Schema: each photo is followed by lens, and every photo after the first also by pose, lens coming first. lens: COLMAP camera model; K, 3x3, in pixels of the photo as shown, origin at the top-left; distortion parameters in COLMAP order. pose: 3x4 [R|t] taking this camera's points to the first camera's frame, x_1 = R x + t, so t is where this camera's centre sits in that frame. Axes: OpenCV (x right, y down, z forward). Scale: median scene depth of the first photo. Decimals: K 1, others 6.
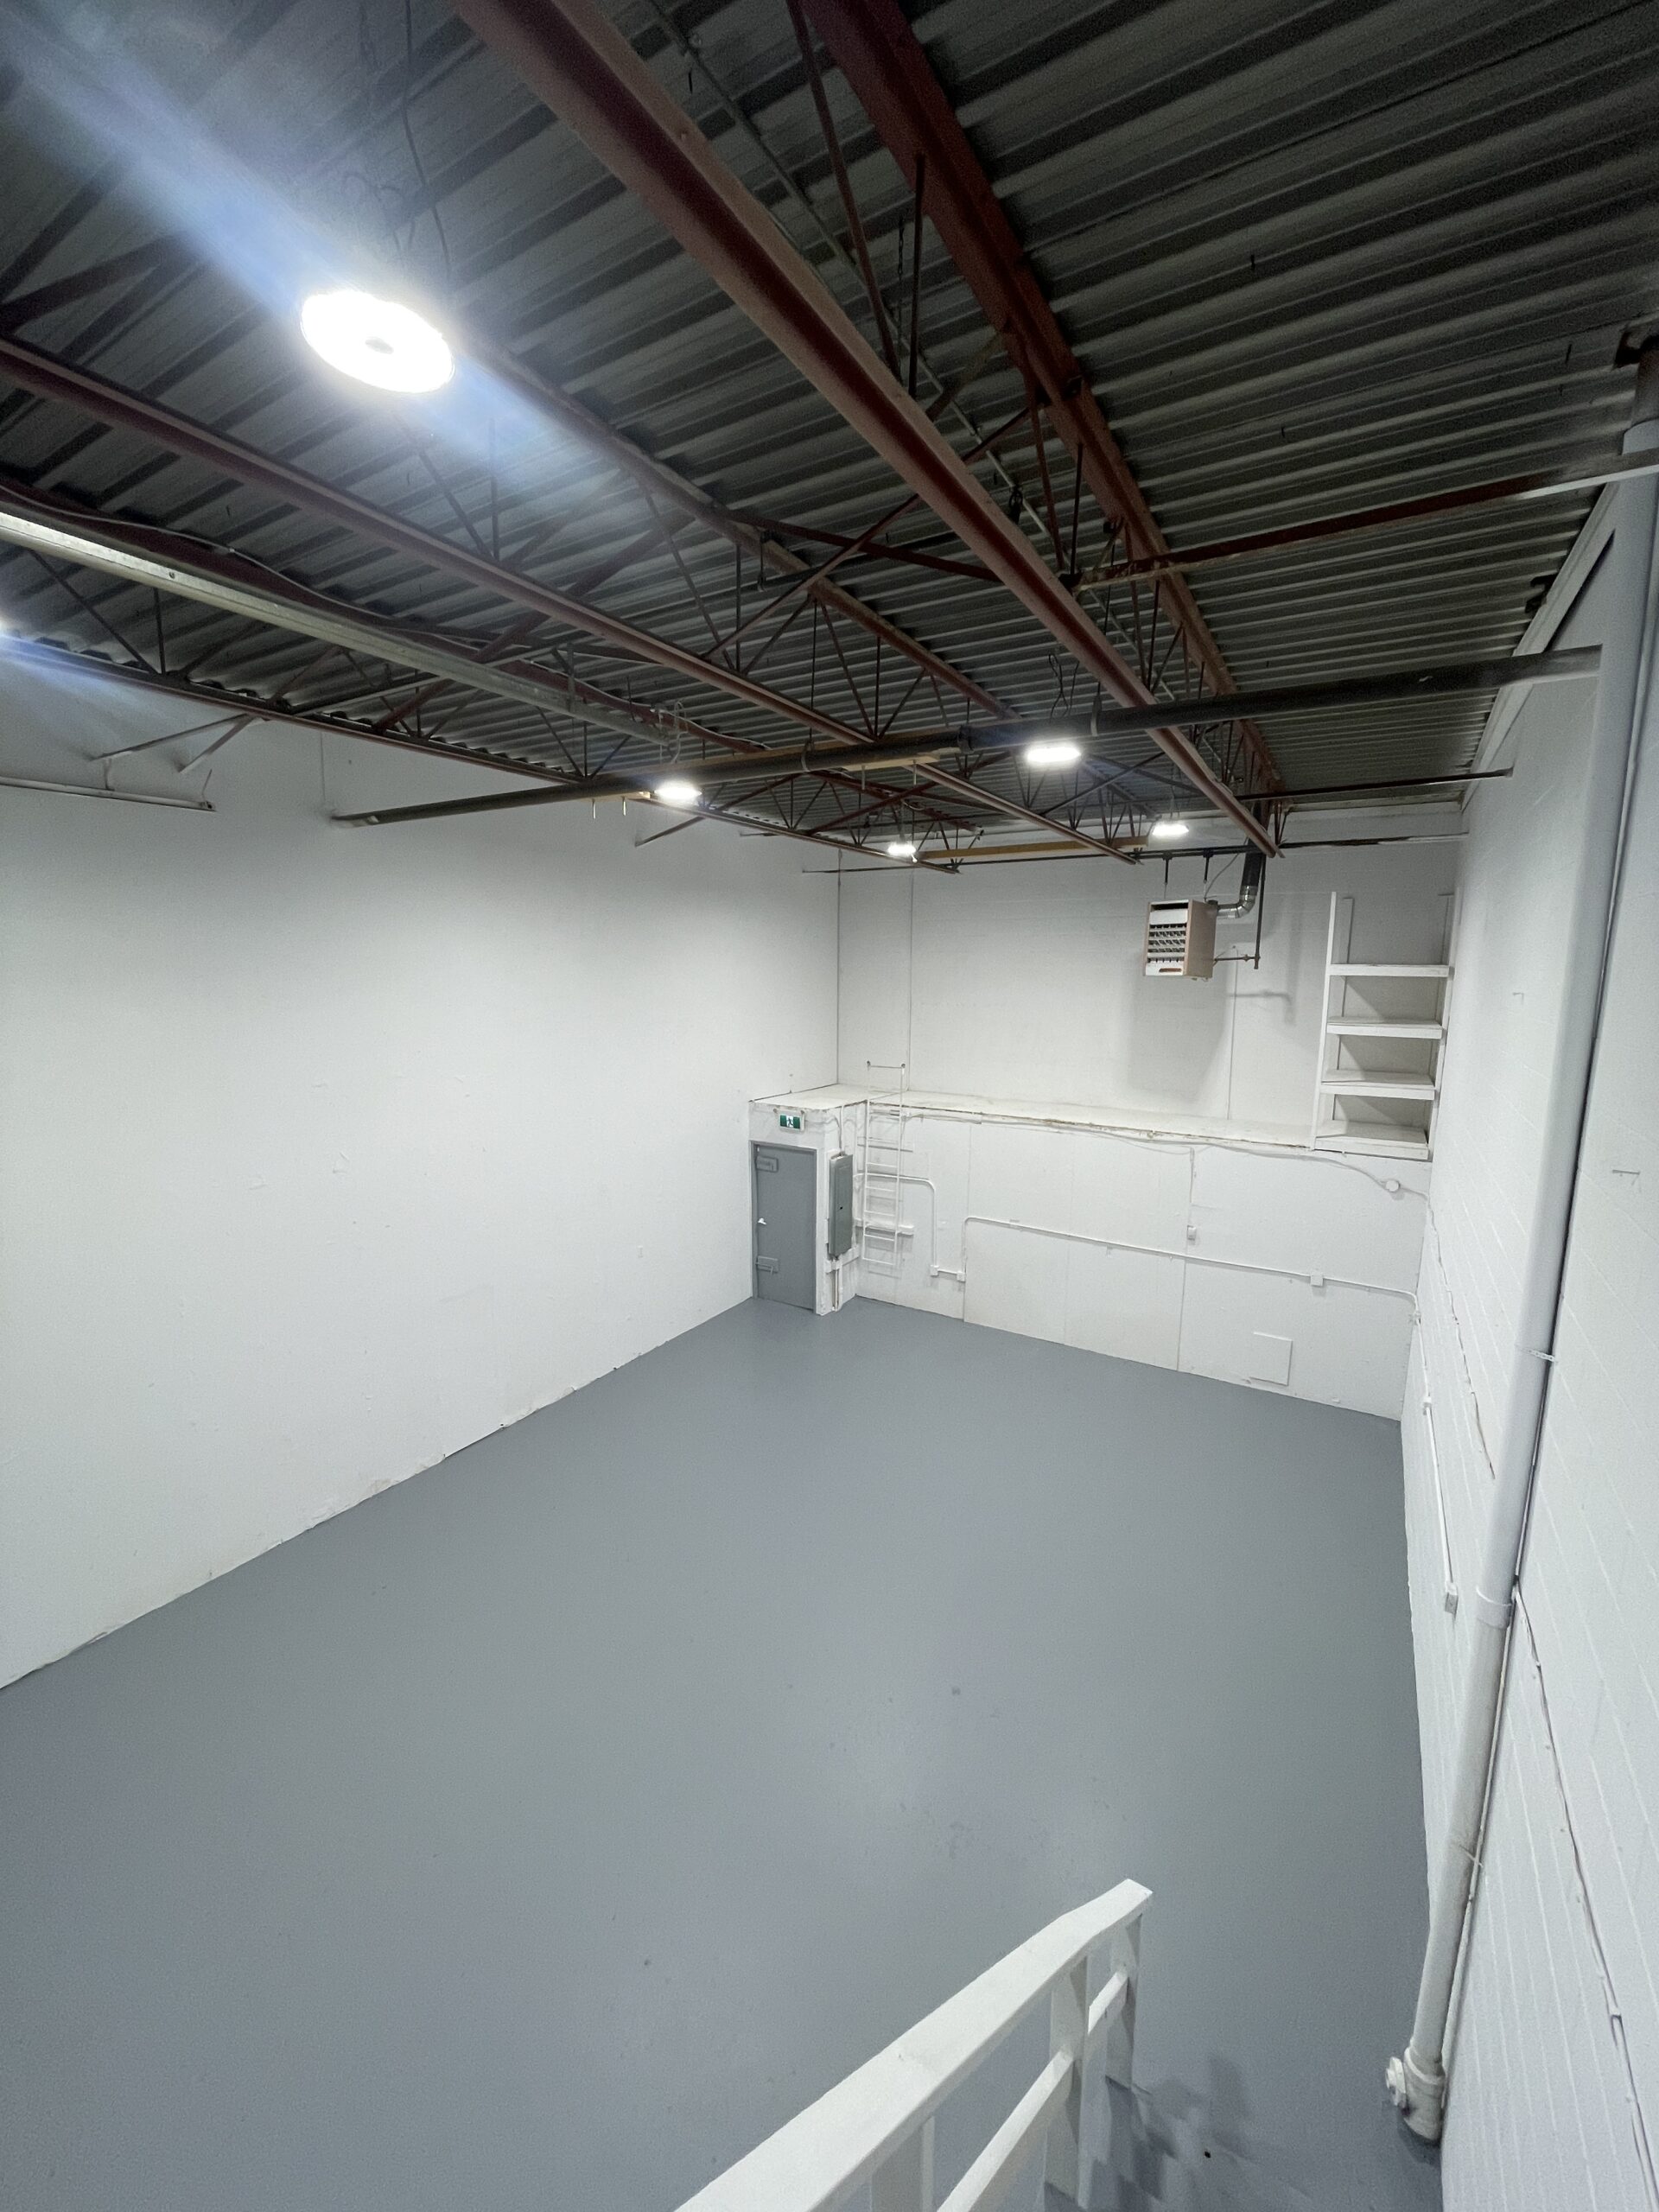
lens RADIAL K [[889.5, 0, 826.5], [0, 889.5, 1106.4], [0, 0, 1]] dist [0.000331, -0.000727]
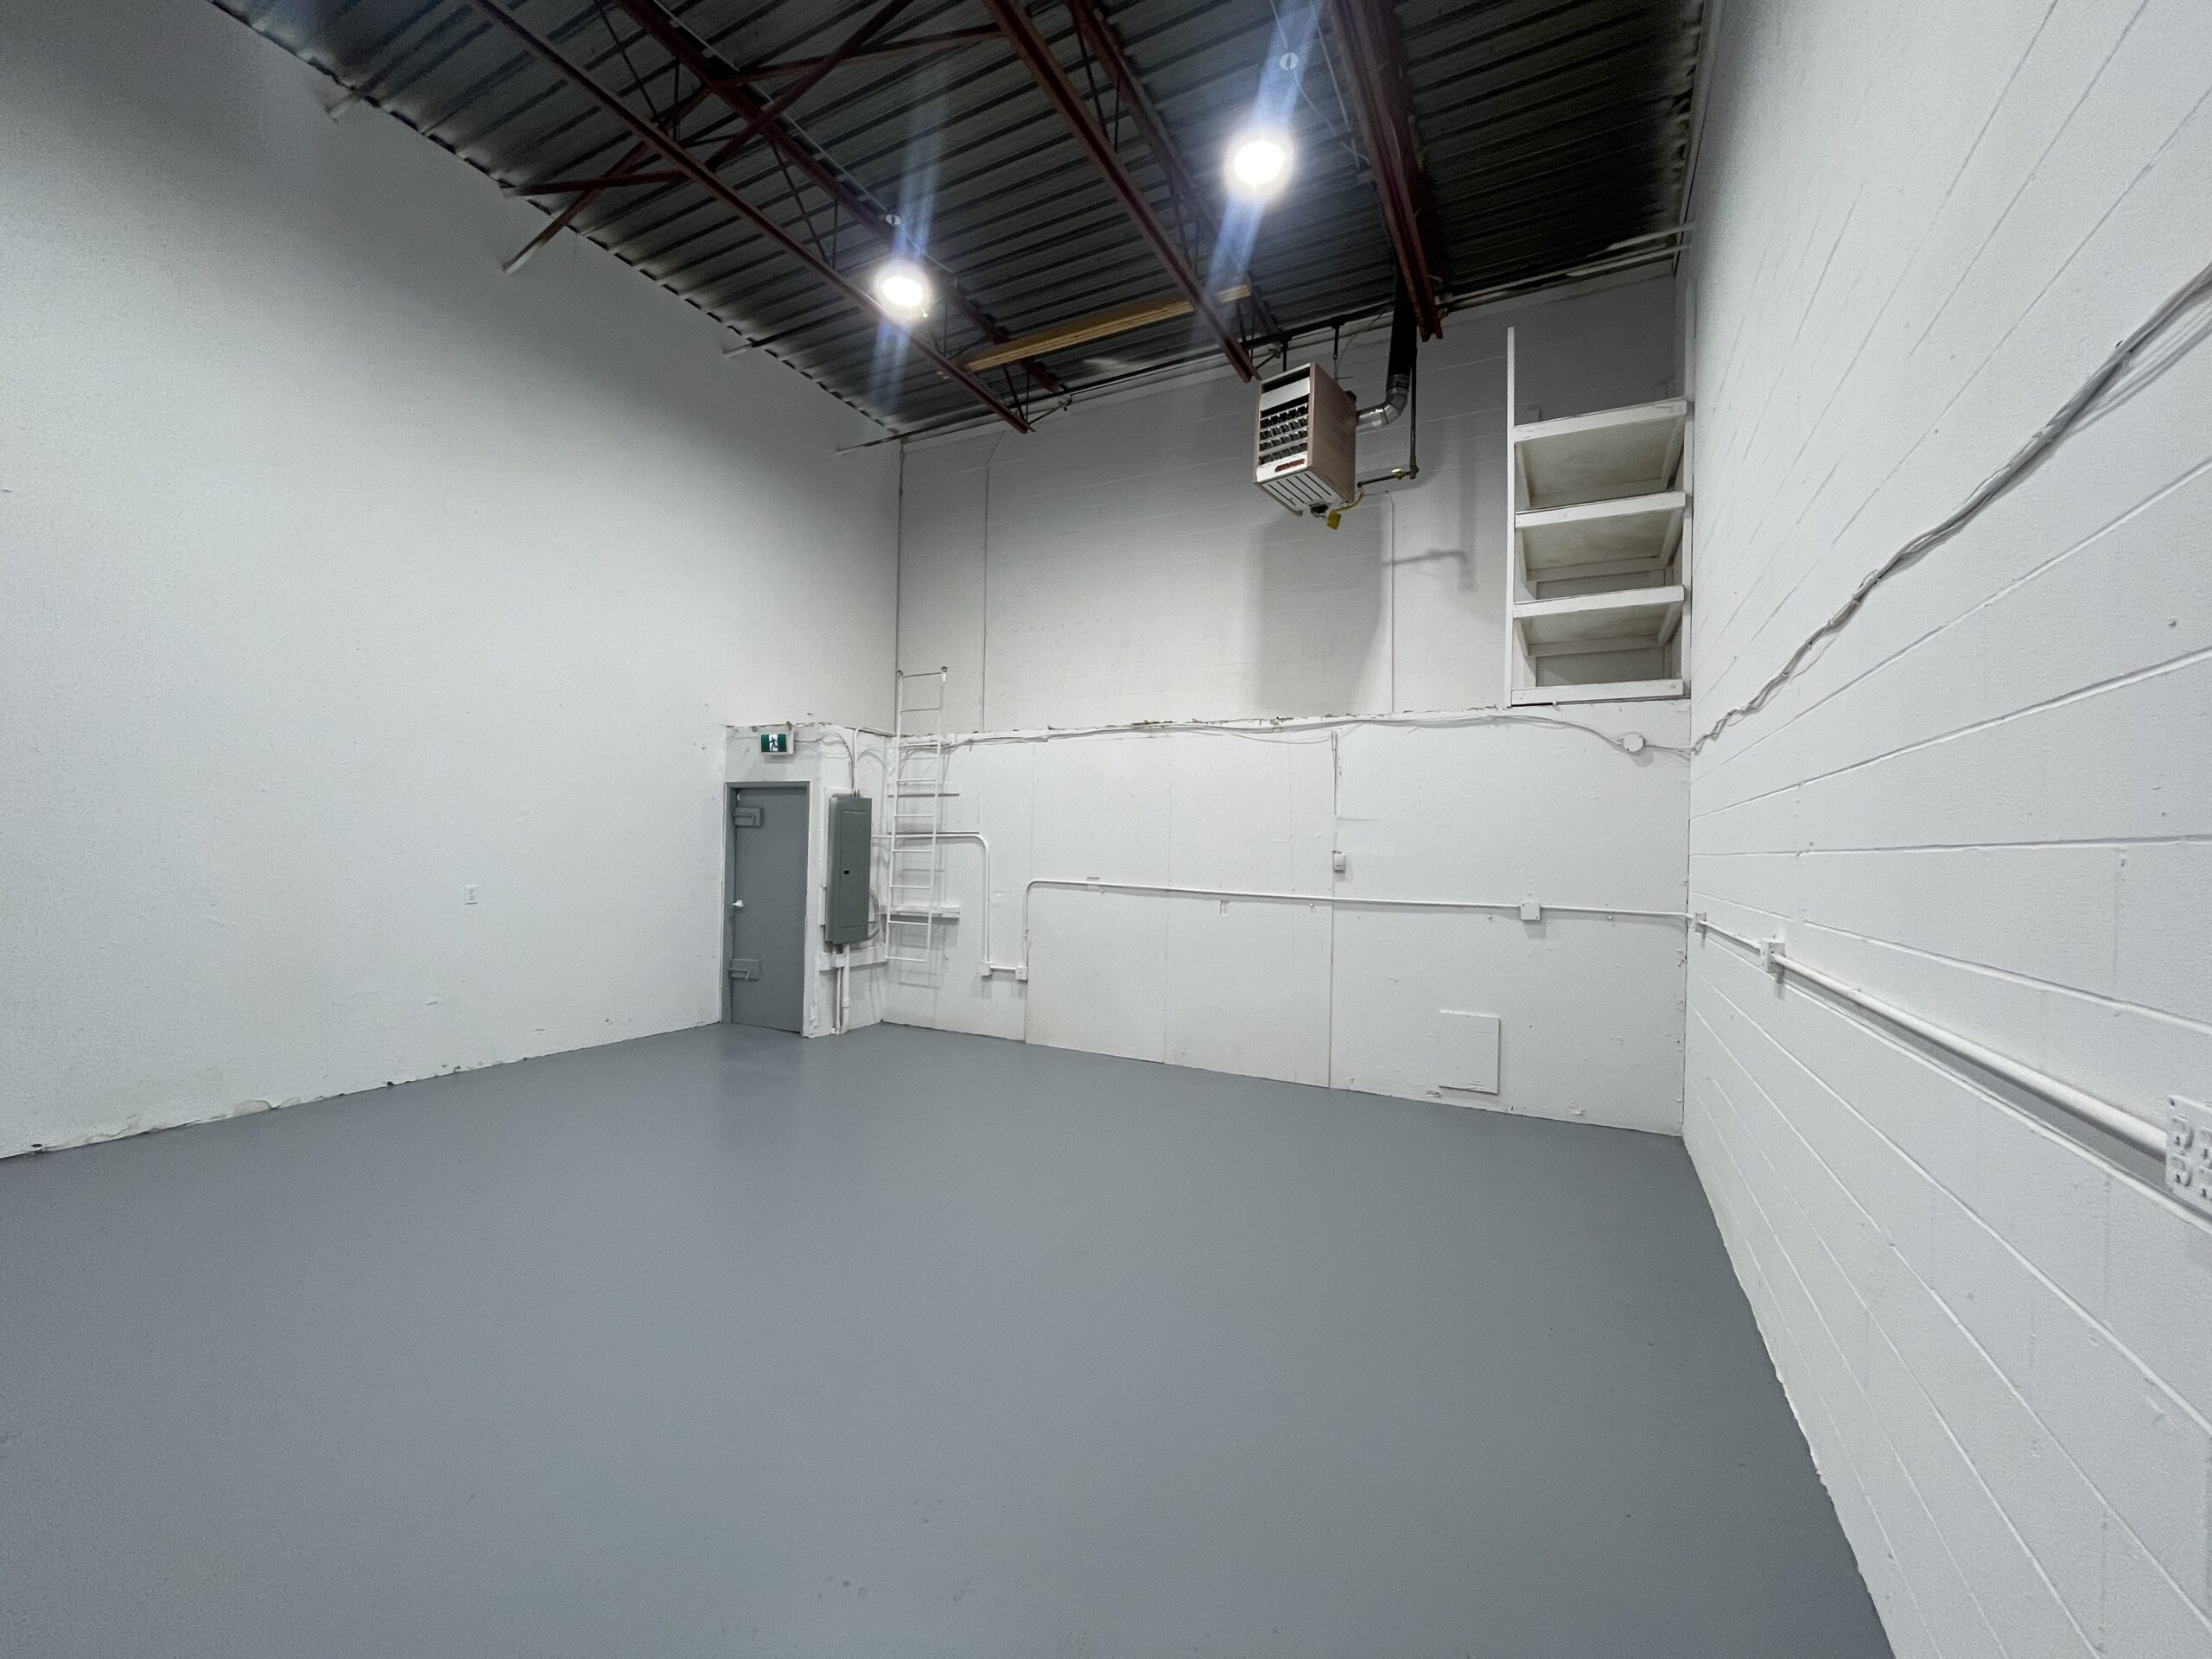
lens RADIAL K [[889.5, 0, 1111.3], [0, 889.5, 834.8], [0, 0, 1]] dist [0.000331, -0.000727]
pose [[0.997438, 0.015897, 0.069748, 0.175342], [-0.003770, 0.985323, -0.170657, 0.207749], [-0.071437, 0.169957, 0.982859, 0.327302]]
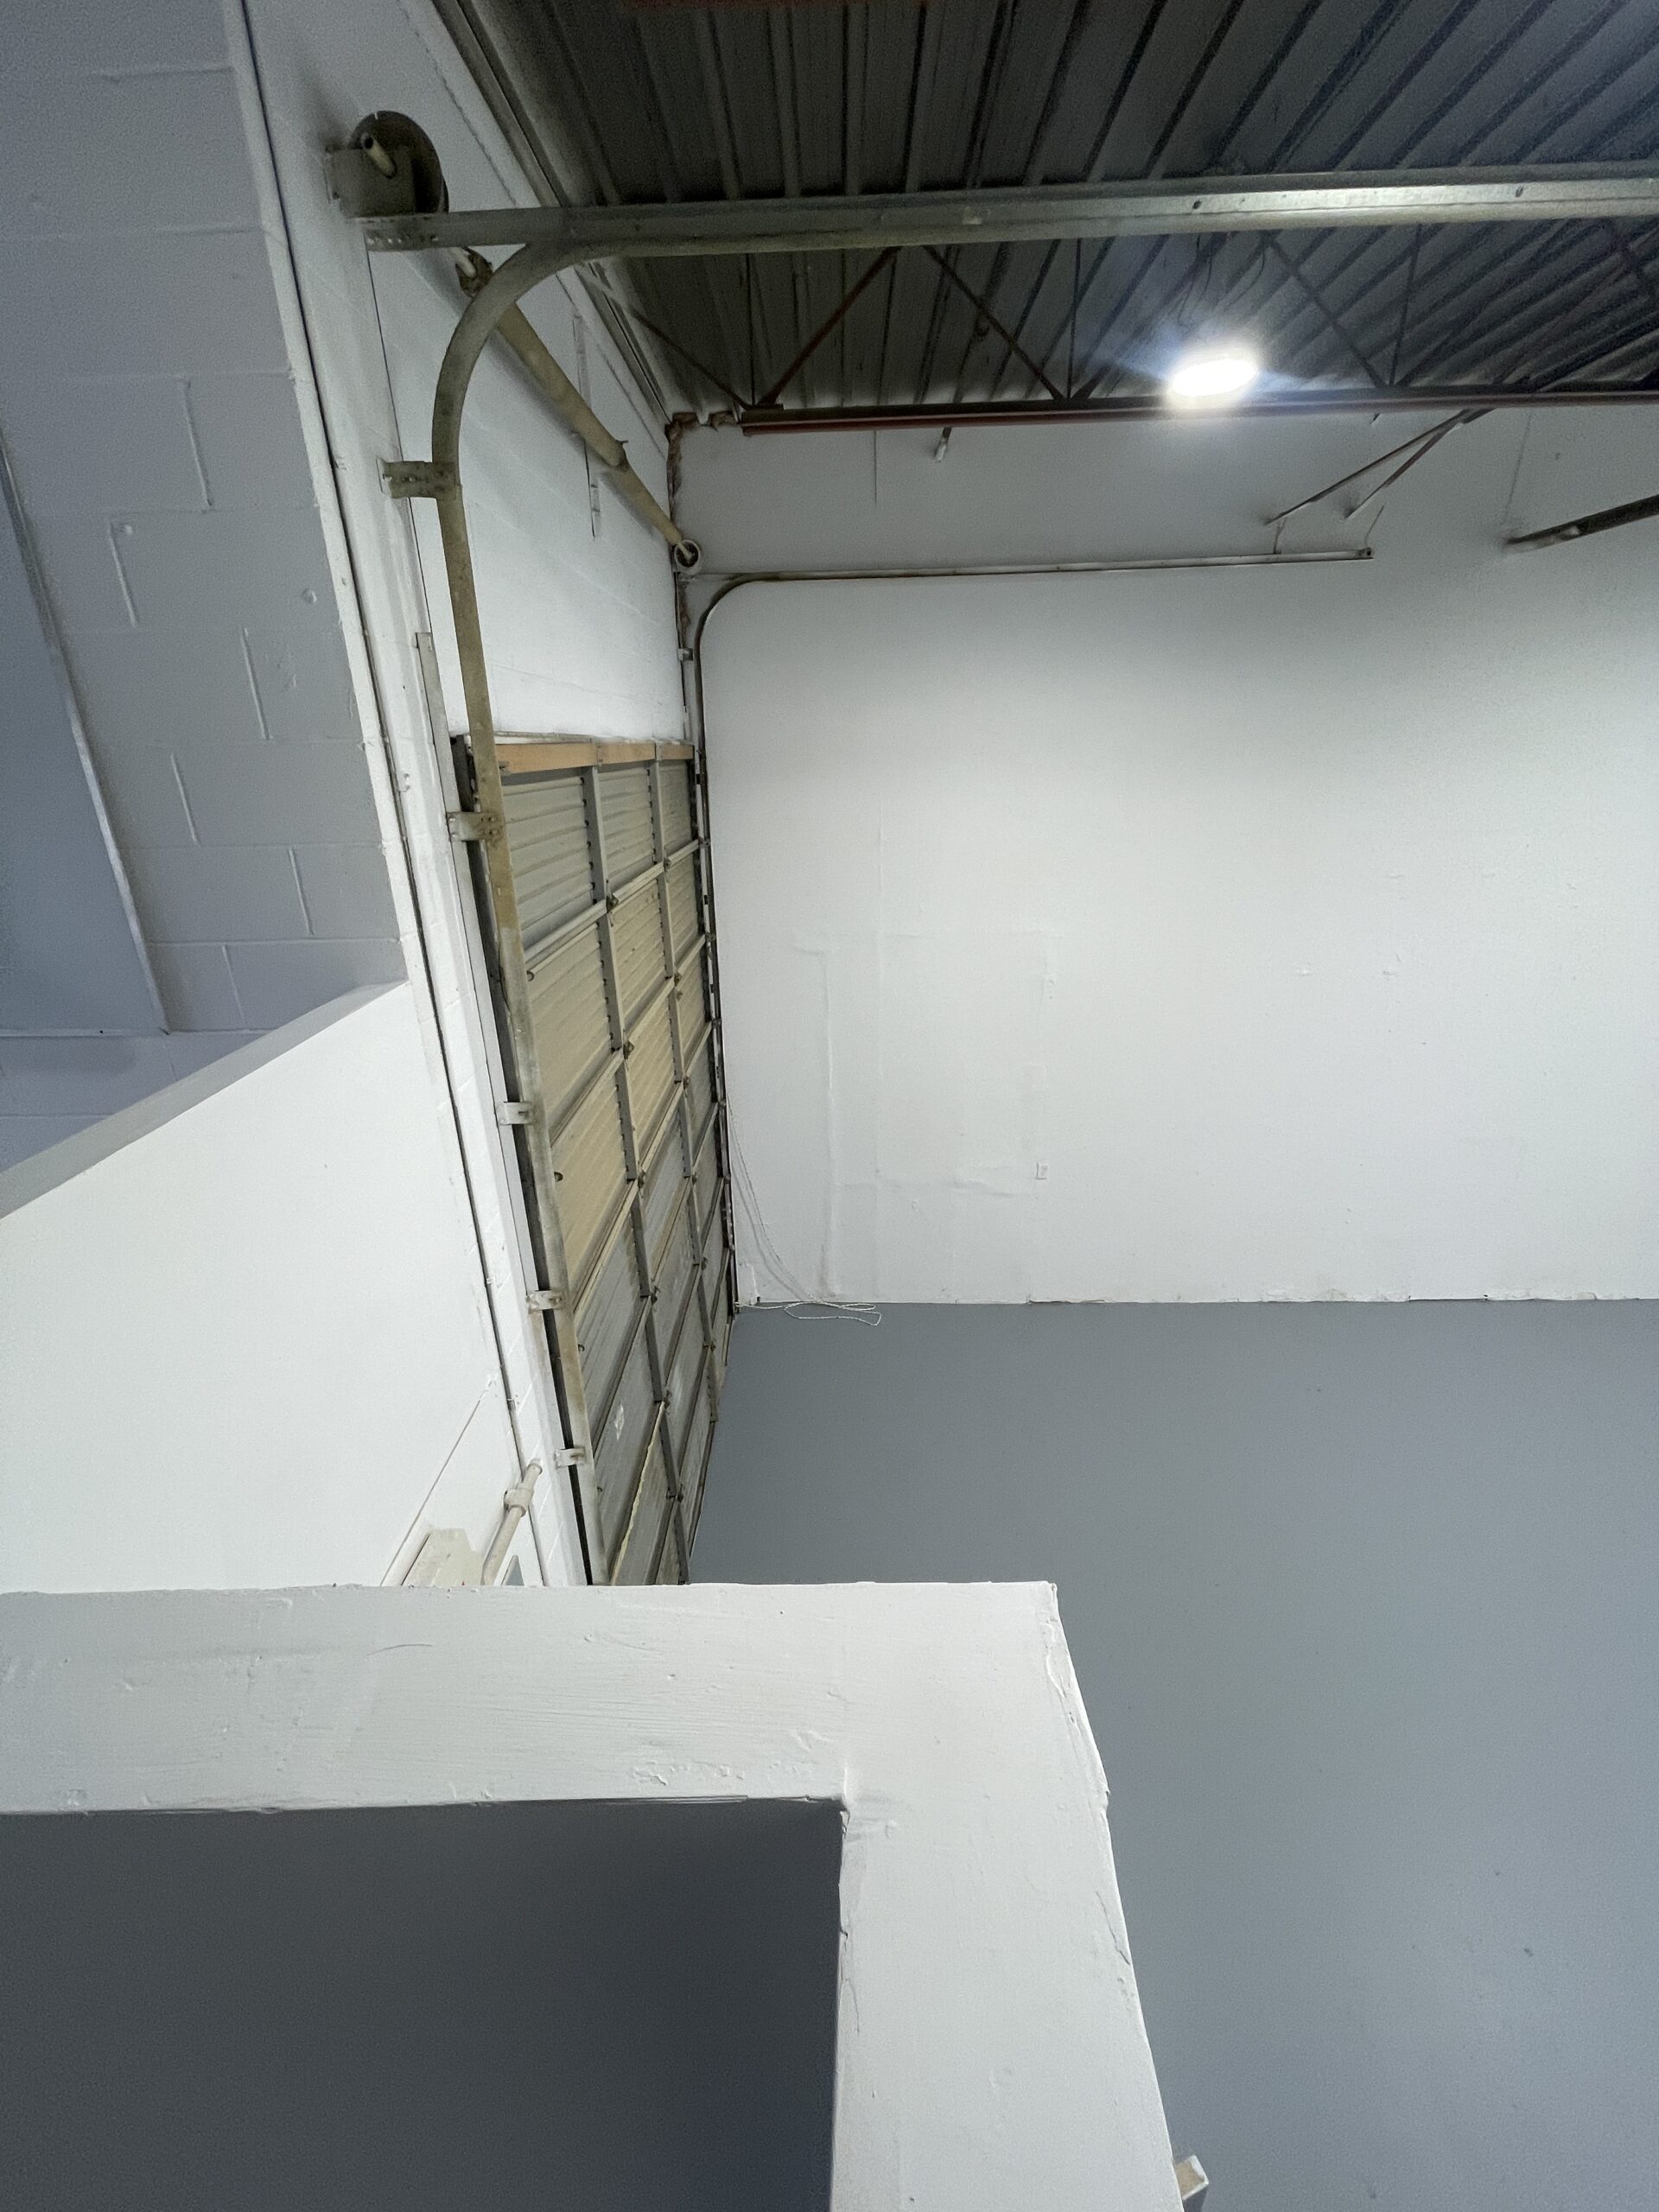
lens RADIAL K [[889.5, 0, 823.9], [0, 889.5, 1103.8], [0, 0, 1]] dist [0.000331, -0.000727]
pose [[0.515266, 0.296837, -0.803983, -0.043229], [-0.108510, 0.953150, 0.282368, 0.003235], [0.850133, -0.058255, 0.523335, 0.005106]]
